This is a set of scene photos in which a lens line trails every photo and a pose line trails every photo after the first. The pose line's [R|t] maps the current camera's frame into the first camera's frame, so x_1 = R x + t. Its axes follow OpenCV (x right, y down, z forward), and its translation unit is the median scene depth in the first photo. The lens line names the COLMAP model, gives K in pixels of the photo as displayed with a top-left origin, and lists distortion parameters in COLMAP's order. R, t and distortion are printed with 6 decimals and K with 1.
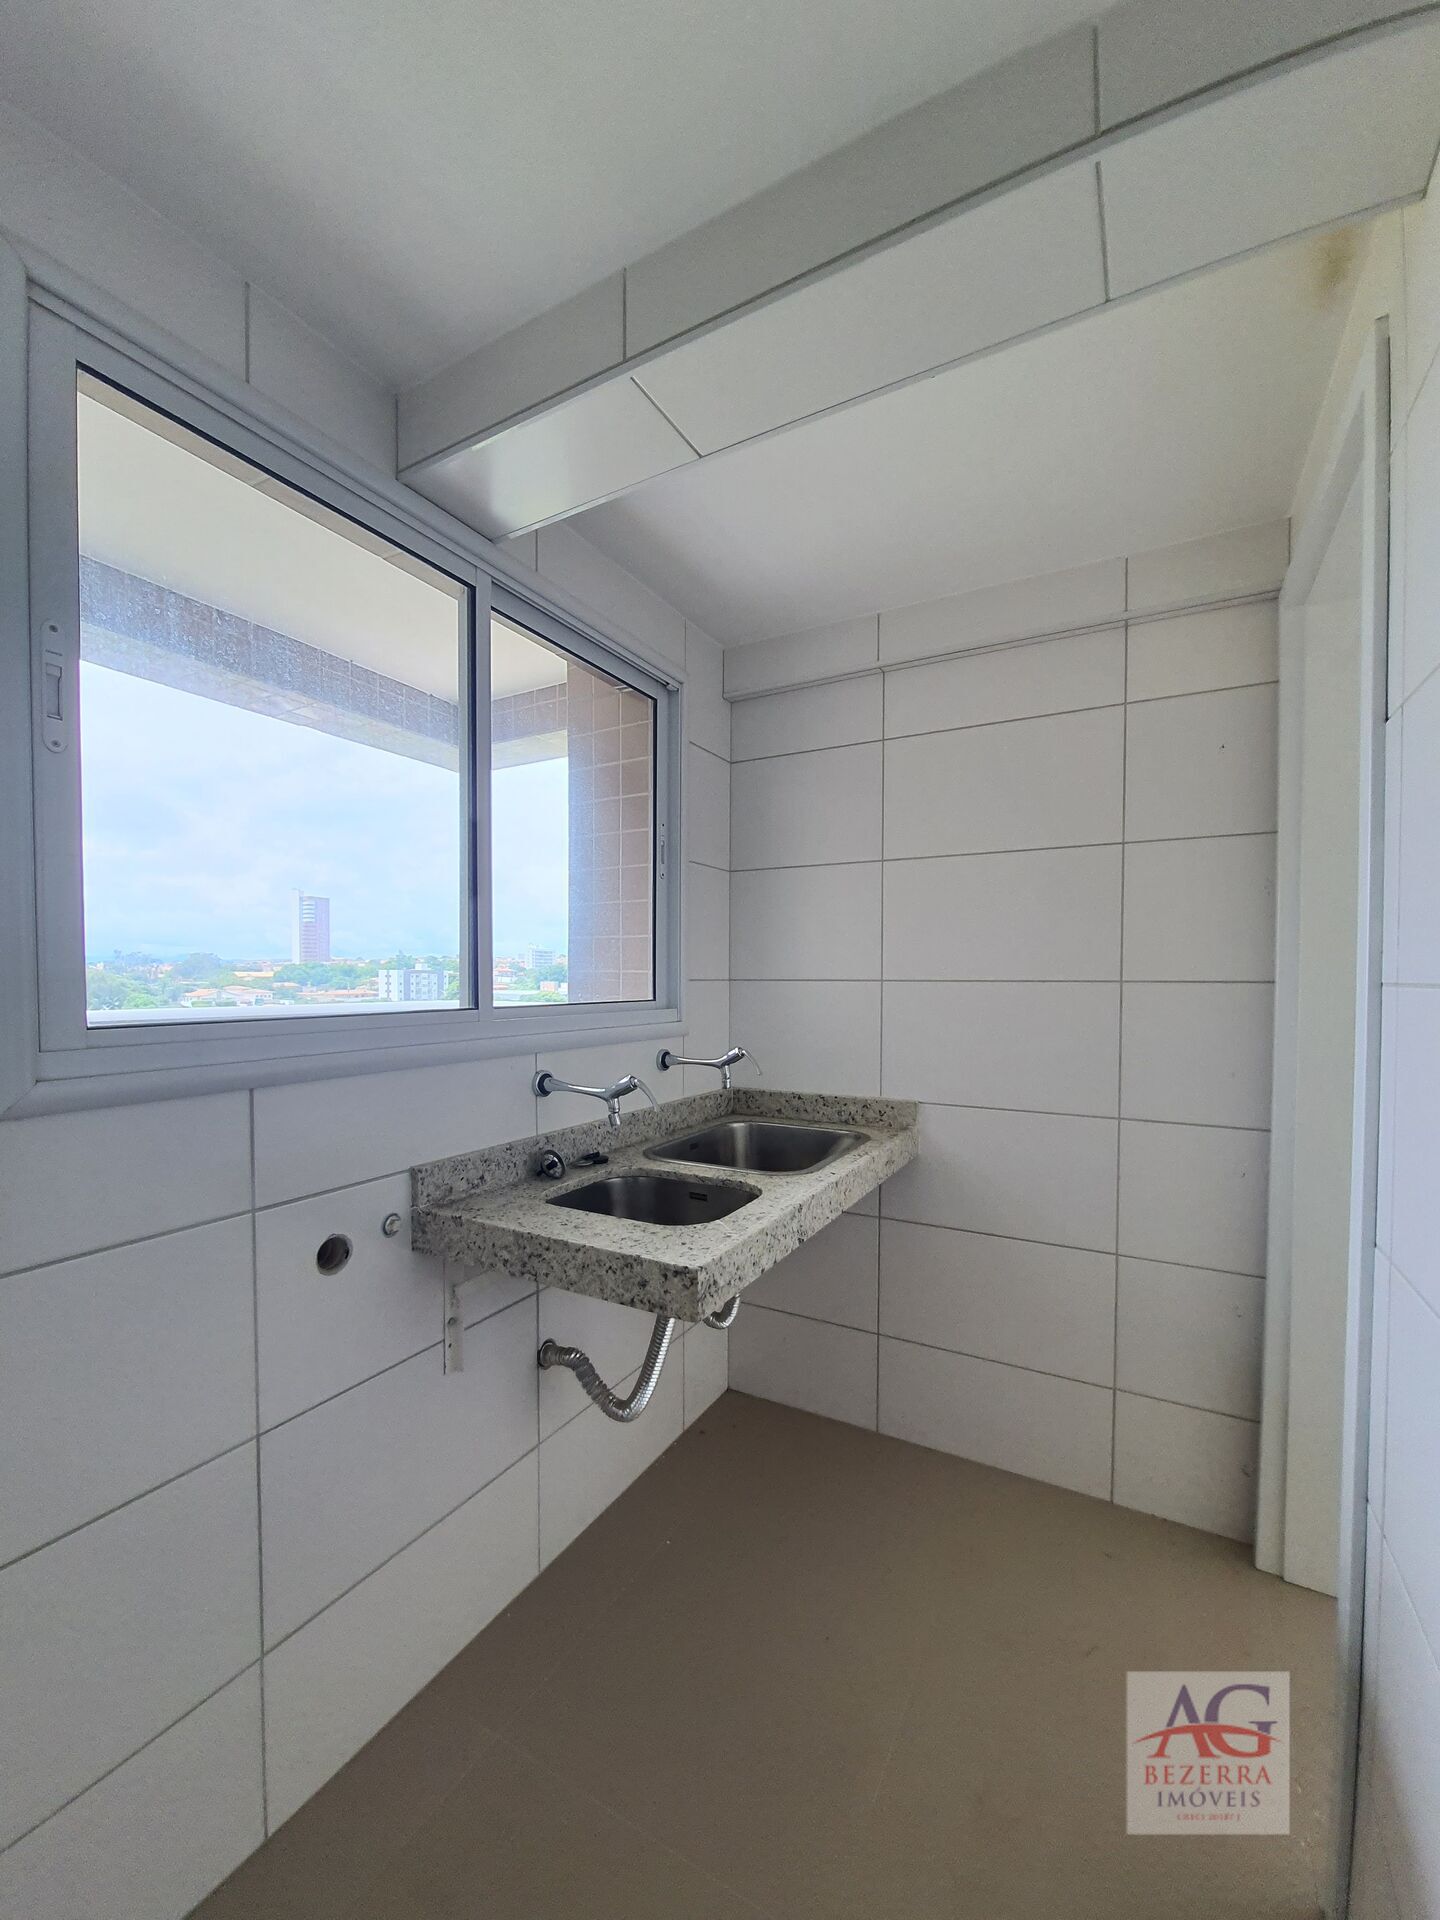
lens RADIAL K [[771.9, 0, 720.9], [0, 771.9, 970.1], [0, 0, 1]] dist [0.006543, 0.000048]
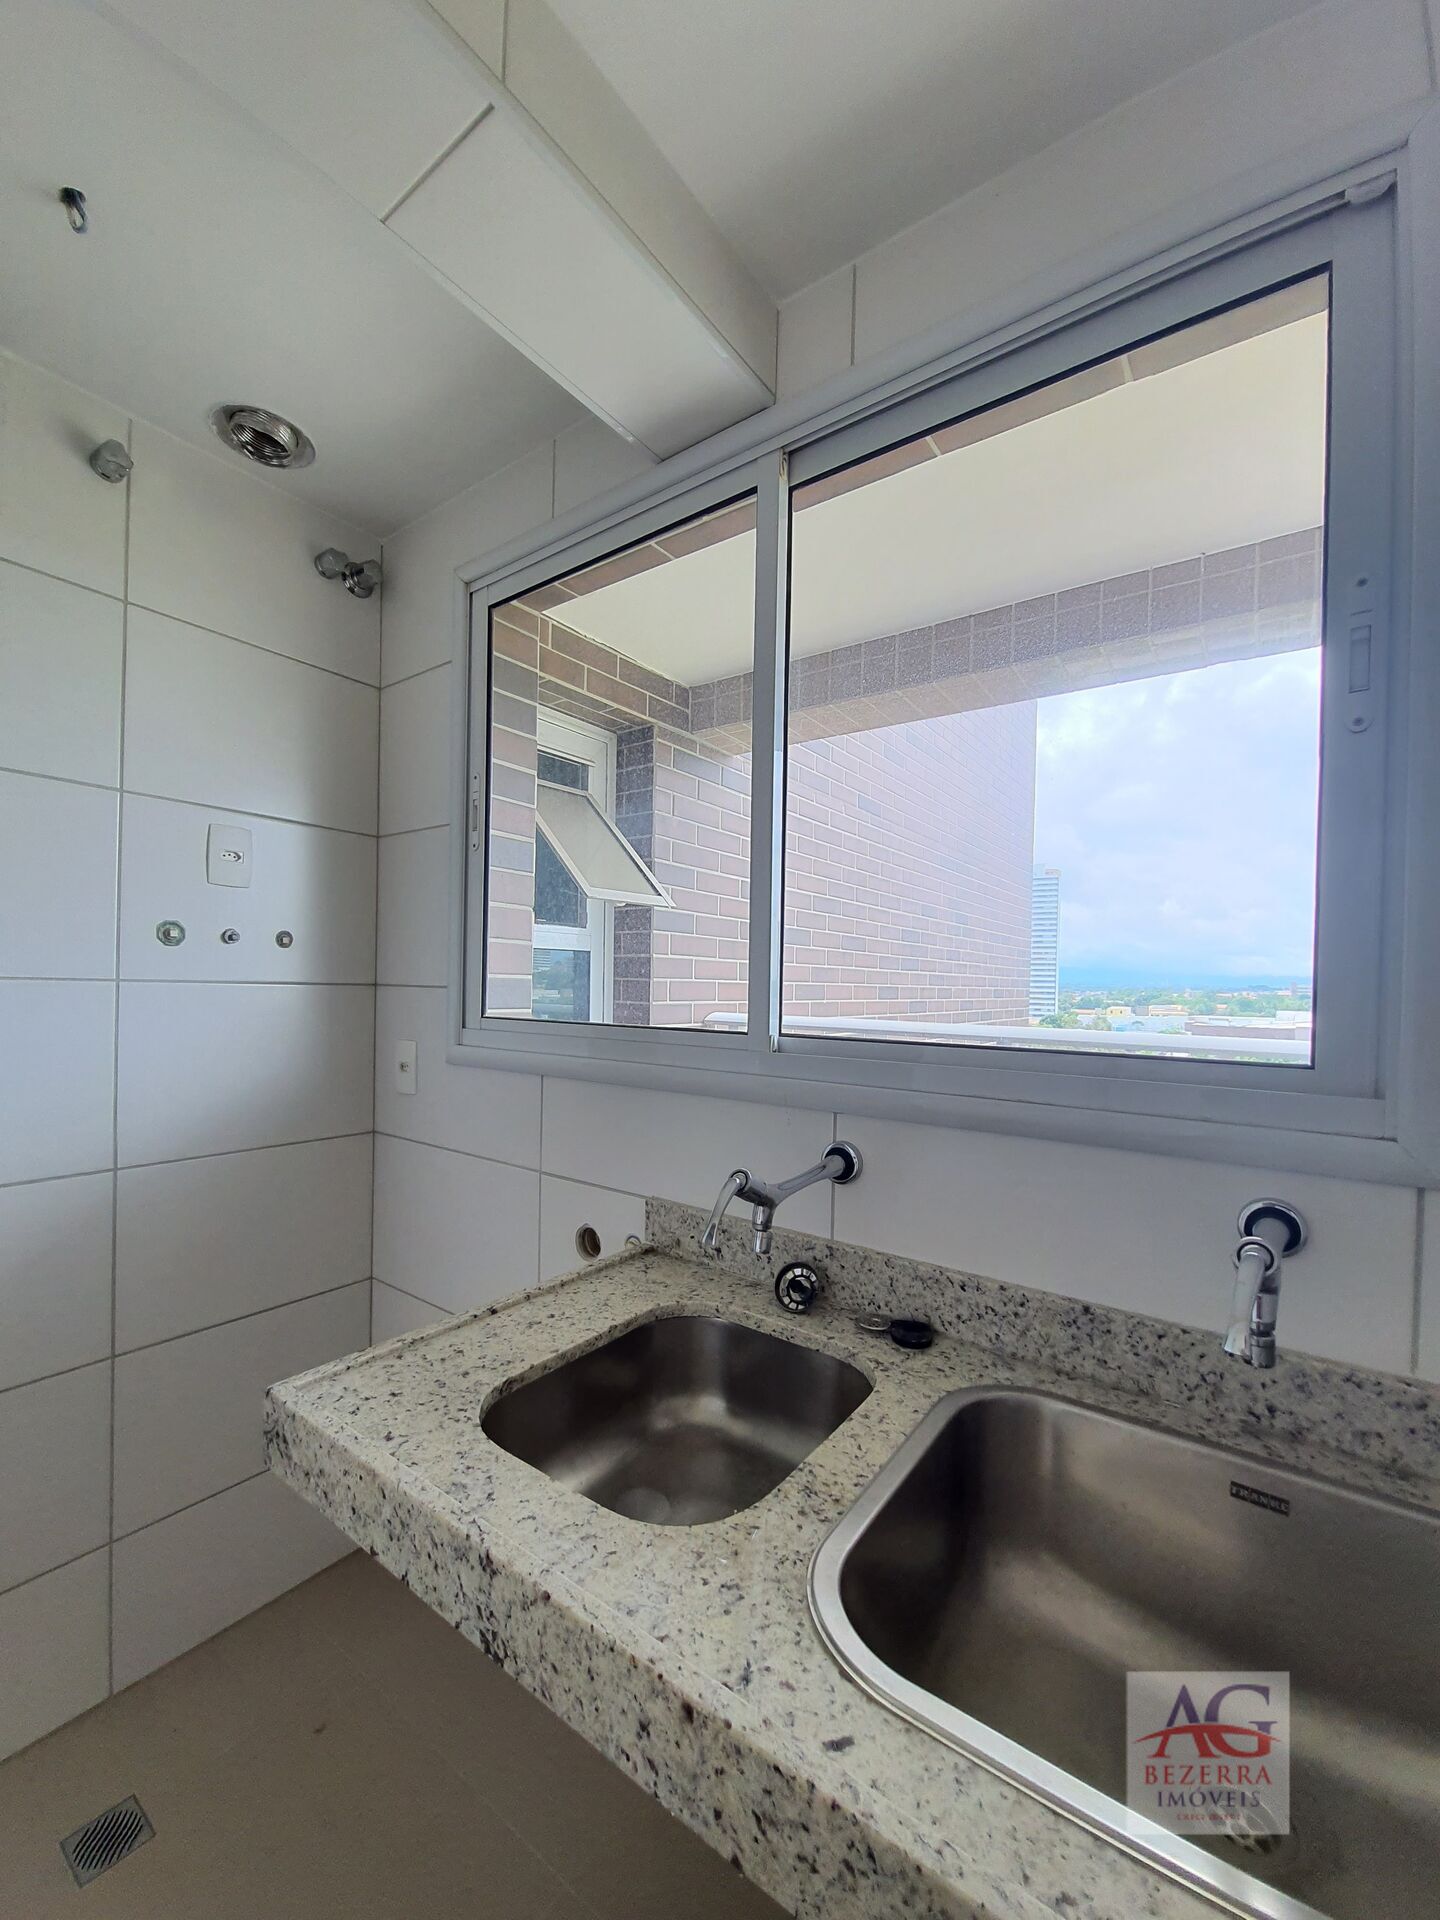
lens RADIAL K [[771.9, 0, 712.1], [0, 771.9, 977.0], [0, 0, 1]] dist [0.006543, 0.000048]
pose [[-0.119619, -0.006714, -0.992797, 0.423717], [-0.010615, 0.999929, -0.005483, -0.001957], [0.992763, 0.009882, -0.119682, 0.985635]]
